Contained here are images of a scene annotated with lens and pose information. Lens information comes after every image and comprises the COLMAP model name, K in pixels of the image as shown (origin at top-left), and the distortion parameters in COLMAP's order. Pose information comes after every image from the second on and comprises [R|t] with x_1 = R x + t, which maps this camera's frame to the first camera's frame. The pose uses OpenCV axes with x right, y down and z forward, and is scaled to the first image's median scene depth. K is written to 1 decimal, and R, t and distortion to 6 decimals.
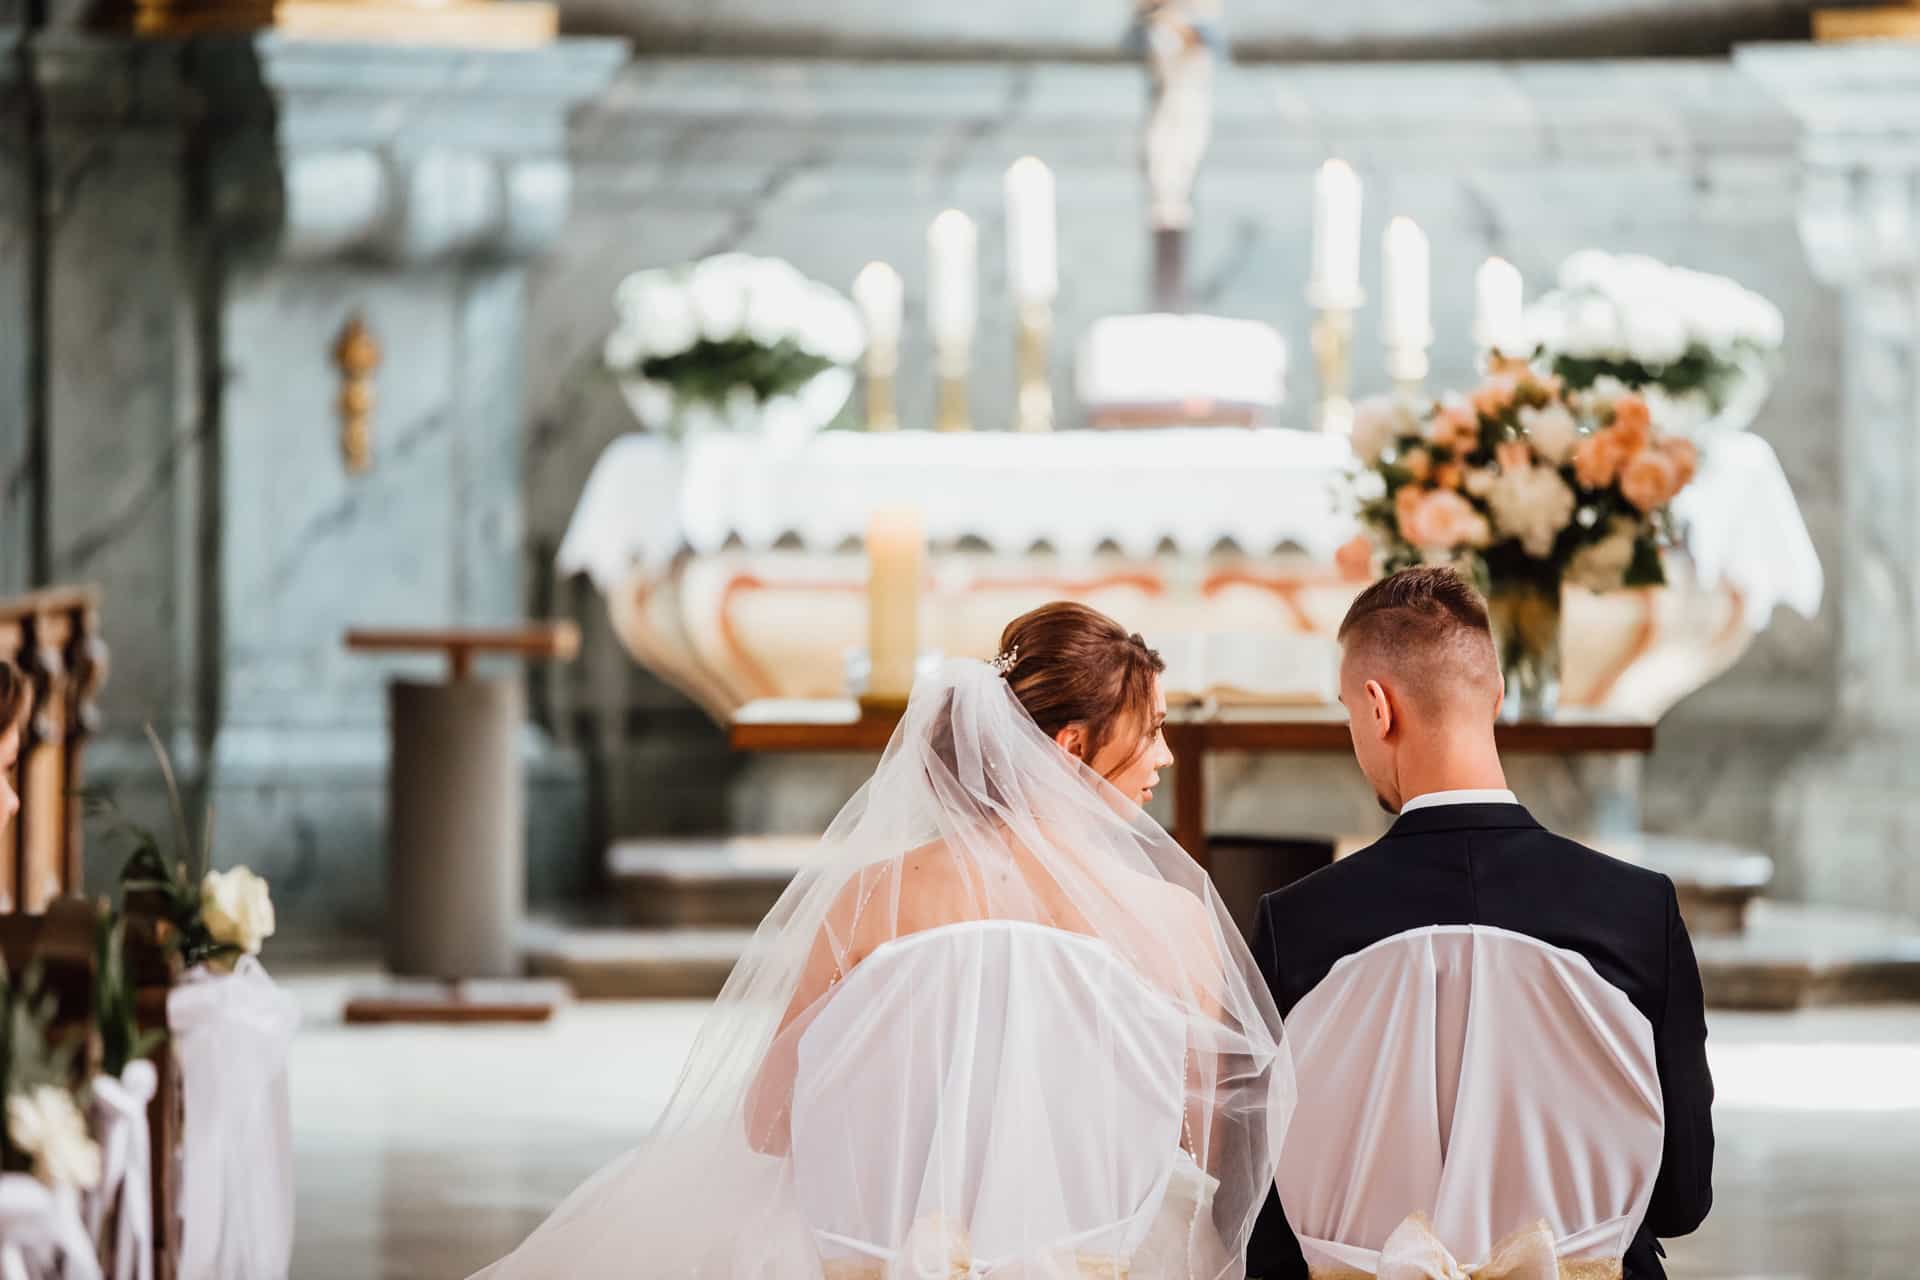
lens RADIAL K [[1838.7, 0, 960.0], [0, 1838.7, 640.0], [0, 0, 1]] dist [0.004773, -0.009926]
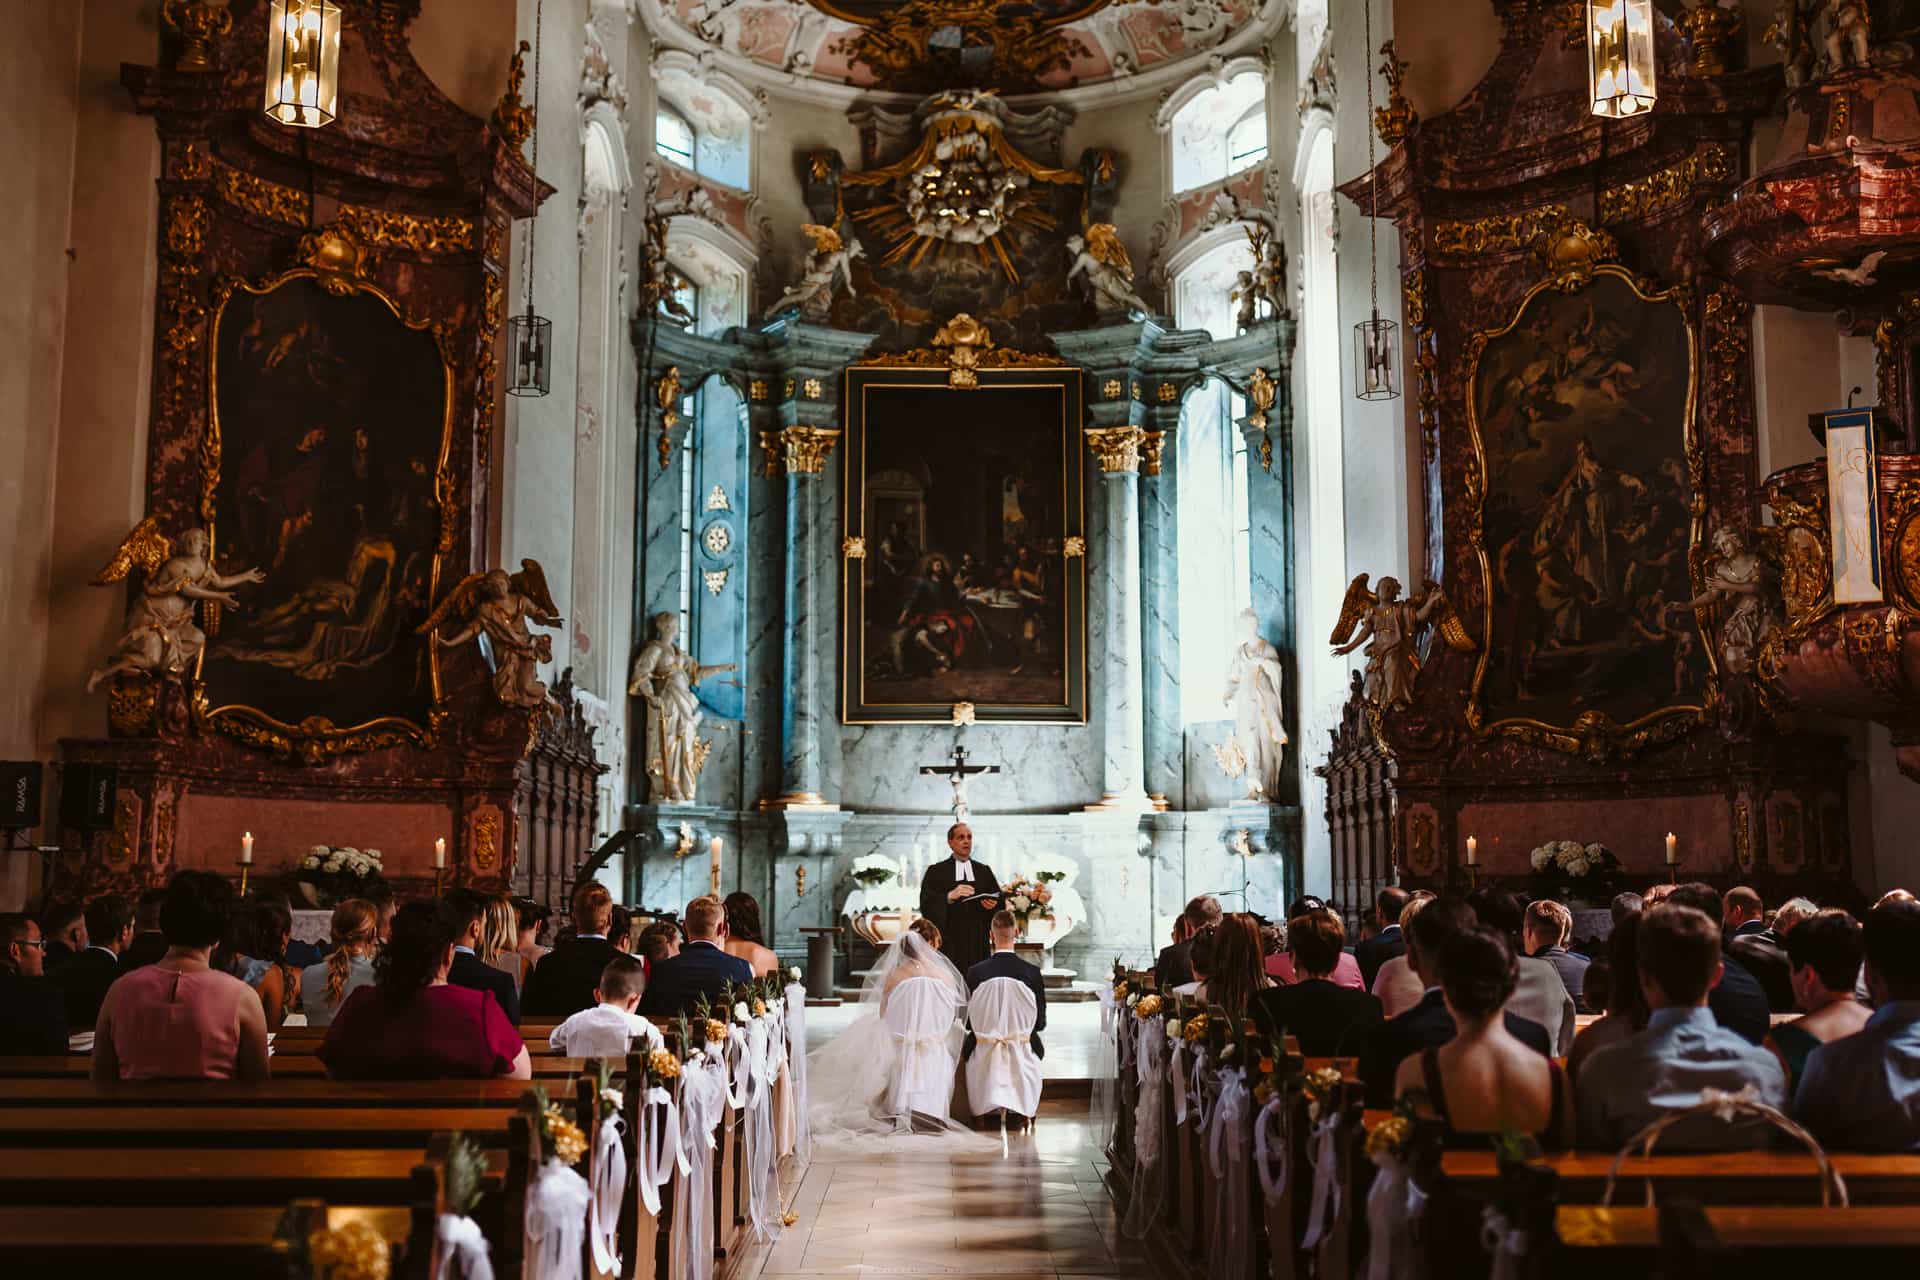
lens RADIAL K [[1838.7, 0, 960.0], [0, 1838.7, 640.0], [0, 0, 1]] dist [0.004773, -0.009926]
pose [[0.999540, -0.009809, -0.028700, 0.266517], [0.004736, 0.985126, -0.171768, 0.087043], [0.029958, 0.171553, 0.984719, -4.147071]]
